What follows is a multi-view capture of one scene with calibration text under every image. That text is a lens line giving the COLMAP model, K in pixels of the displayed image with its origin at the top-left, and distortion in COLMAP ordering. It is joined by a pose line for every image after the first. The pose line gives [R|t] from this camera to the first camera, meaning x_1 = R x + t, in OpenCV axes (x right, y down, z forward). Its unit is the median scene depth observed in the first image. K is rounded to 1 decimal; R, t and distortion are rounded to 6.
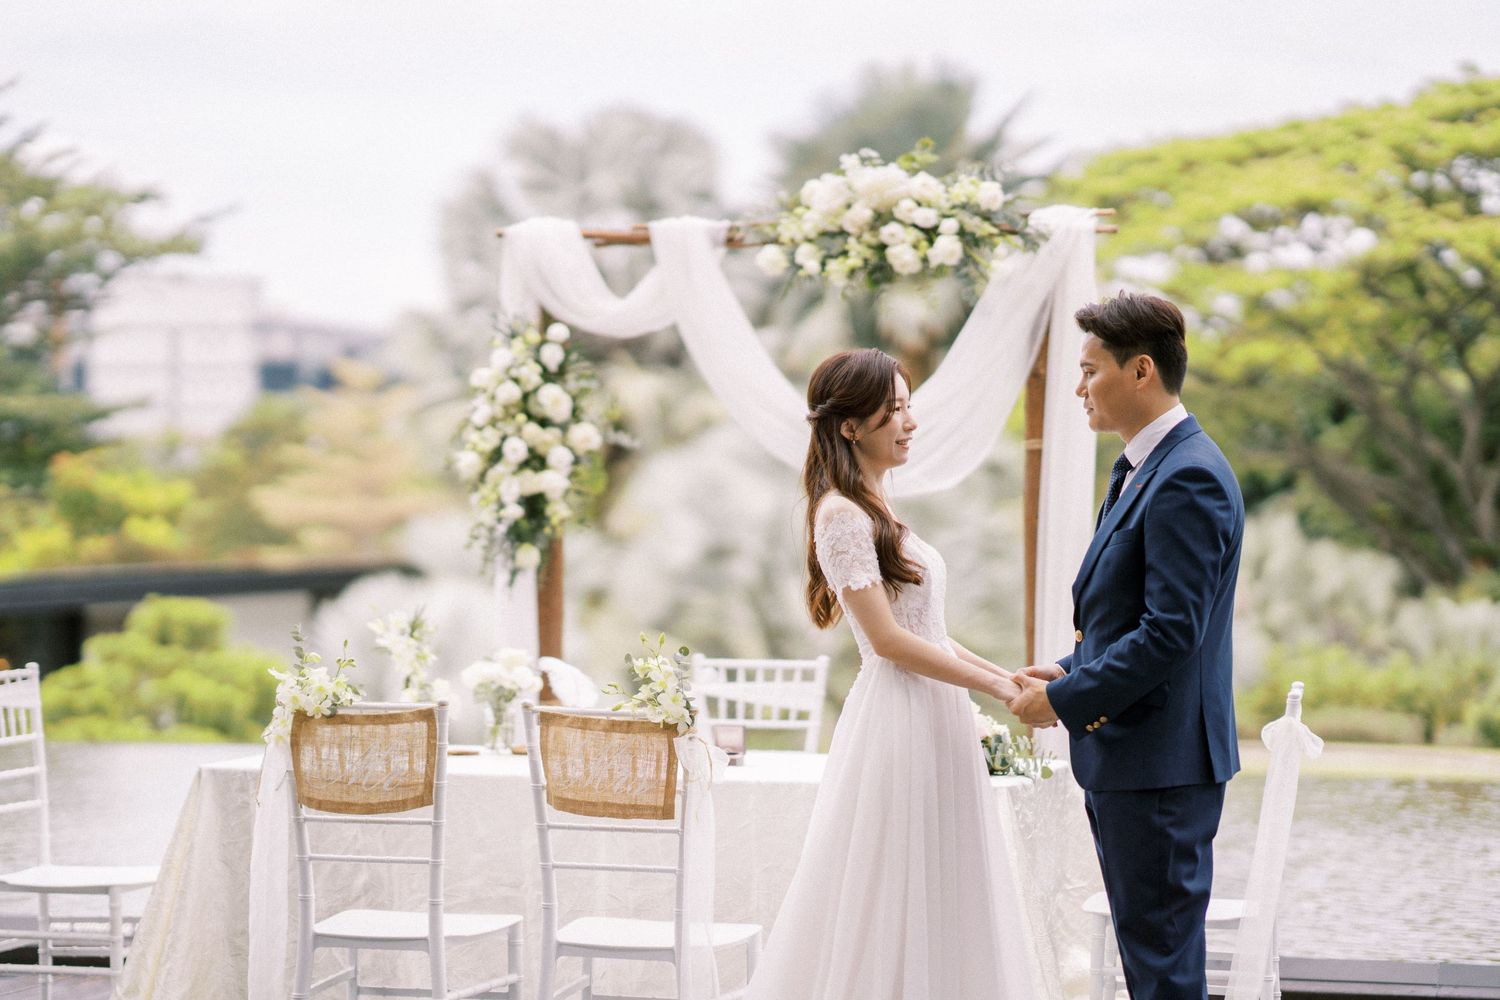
lens RADIAL K [[3626.5, 0, 750.0], [0, 3626.5, 500.0], [0, 0, 1]] dist [0.029319, 0.602632]
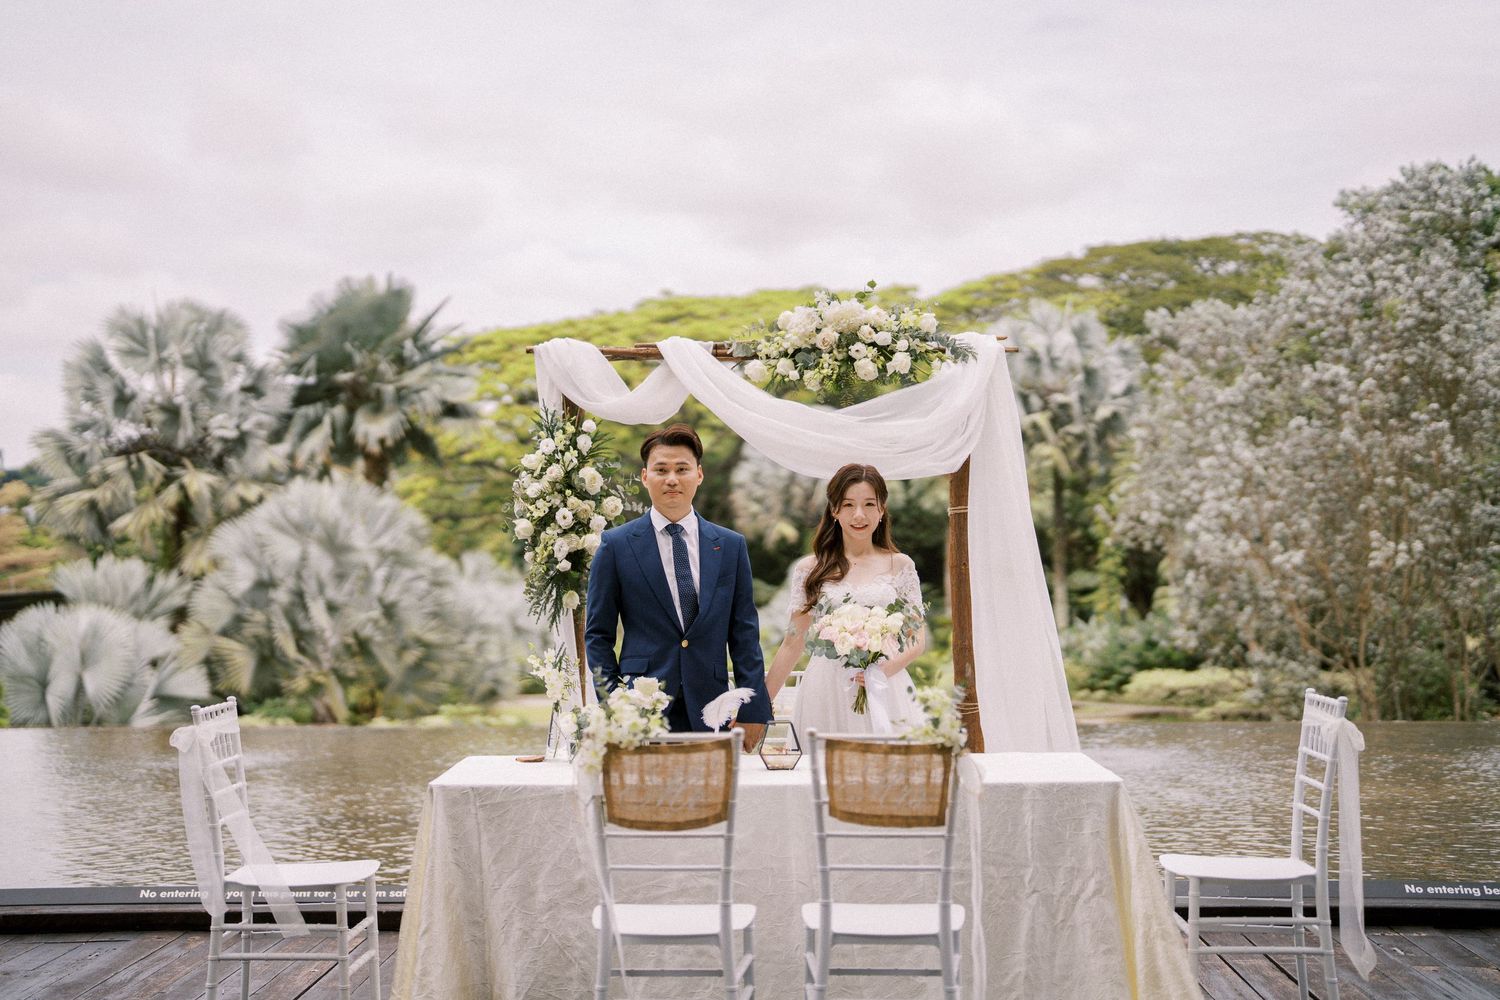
lens RADIAL K [[2160.6, 0, 717.1], [0, 2160.6, 479.3], [0, 0, 1]] dist [-0.170053, 0.955265]
pose [[0.972295, -0.002743, 0.233740, -0.192292], [0.010203, 0.999476, -0.030714, -0.003118], [-0.233534, 0.032248, 0.971814, 0.250713]]
